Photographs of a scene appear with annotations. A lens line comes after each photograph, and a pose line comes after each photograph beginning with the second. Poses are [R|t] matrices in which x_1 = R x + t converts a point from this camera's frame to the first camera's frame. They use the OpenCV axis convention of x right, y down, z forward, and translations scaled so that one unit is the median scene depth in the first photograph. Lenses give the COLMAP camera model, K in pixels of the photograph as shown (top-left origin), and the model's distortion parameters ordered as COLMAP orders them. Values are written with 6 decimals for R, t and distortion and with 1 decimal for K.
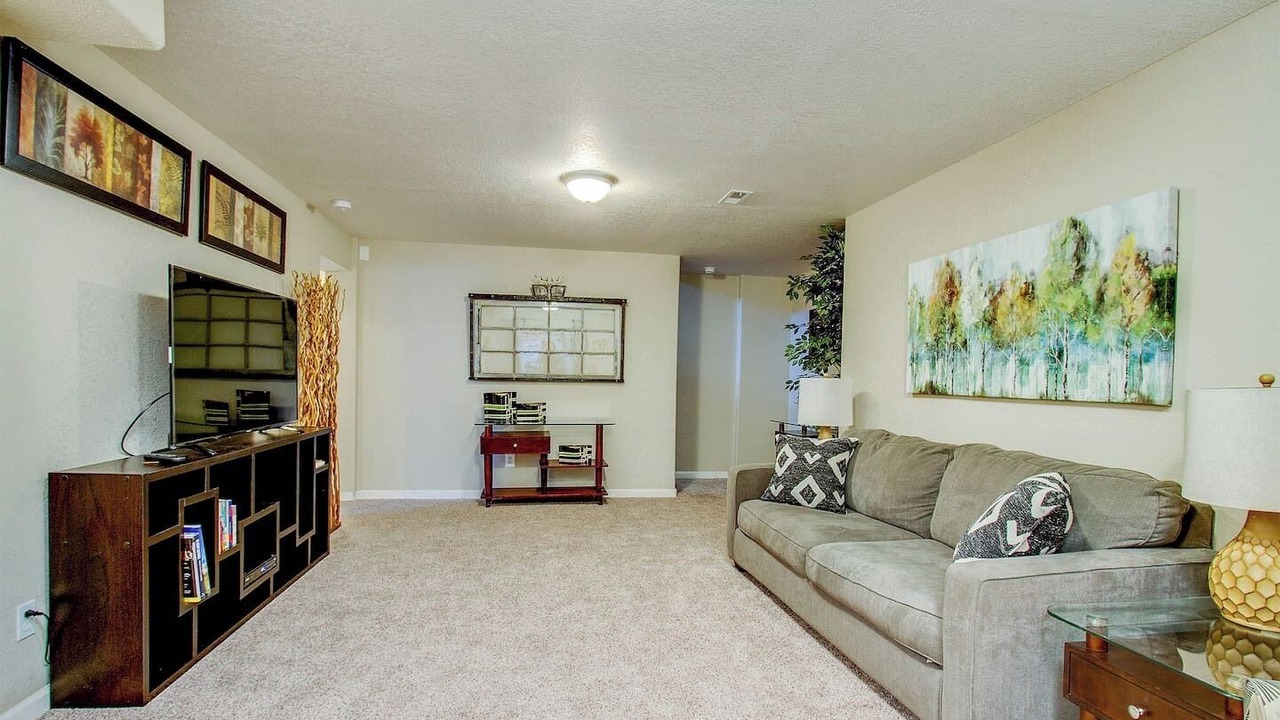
lens RADIAL K [[604.4, 0, 636.2], [0, 604.4, 372.2], [0, 0, 1]] dist [-0.016578, 0.000477]
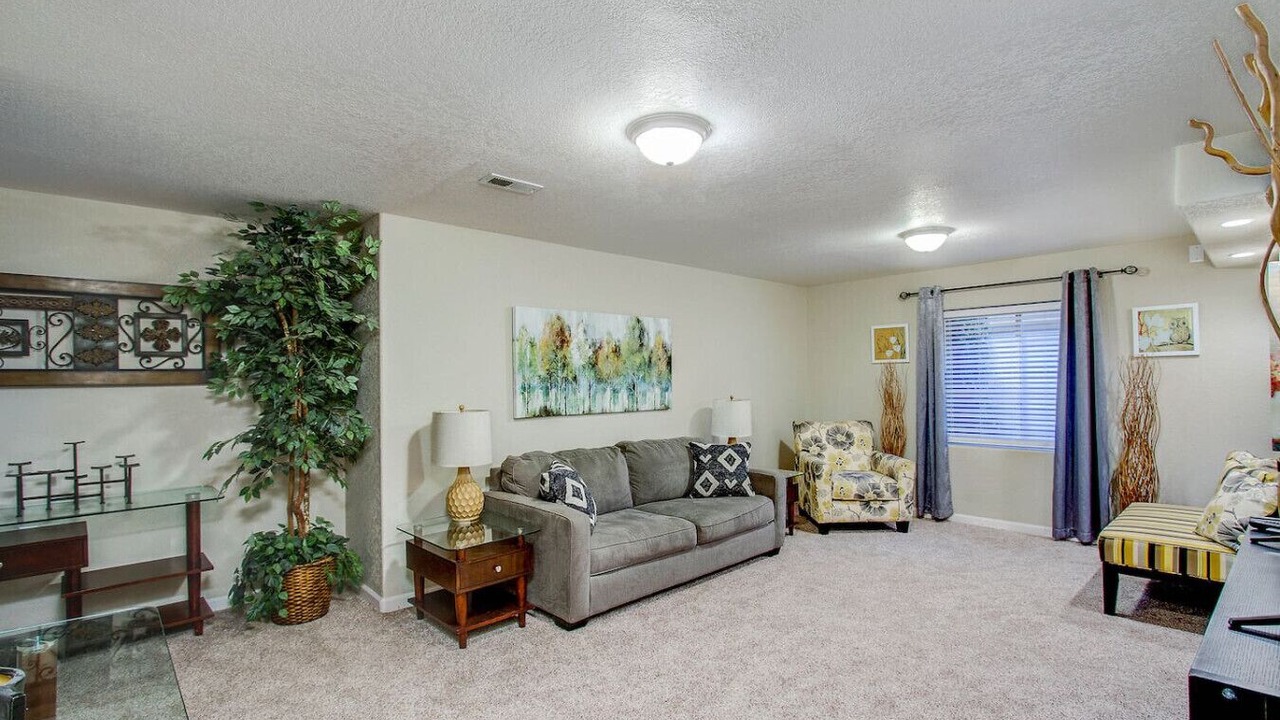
lens RADIAL K [[604.4, 0, 636.2], [0, 604.4, 372.2], [0, 0, 1]] dist [-0.016578, 0.000477]
pose [[-0.539563, -0.000334, 0.841945, -0.793309], [-0.004252, 0.999988, -0.002328, -0.062994], [-0.841934, -0.004836, -0.539558, 1.762307]]
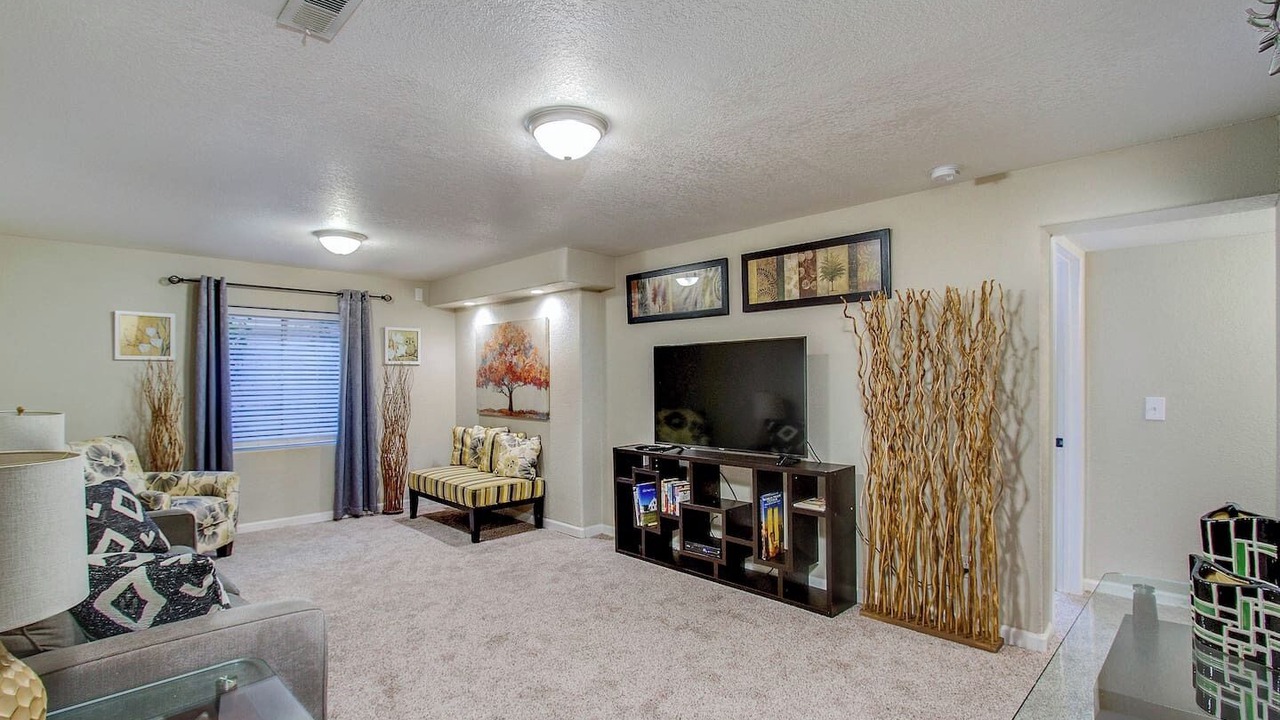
lens RADIAL K [[604.4, 0, 636.2], [0, 604.4, 372.2], [0, 0, 1]] dist [-0.016578, 0.000477]
pose [[-0.817071, -0.019147, -0.576219, 0.297901], [-0.006096, 0.999679, -0.024574, -0.039261], [0.576504, -0.016566, -0.816926, 2.007456]]
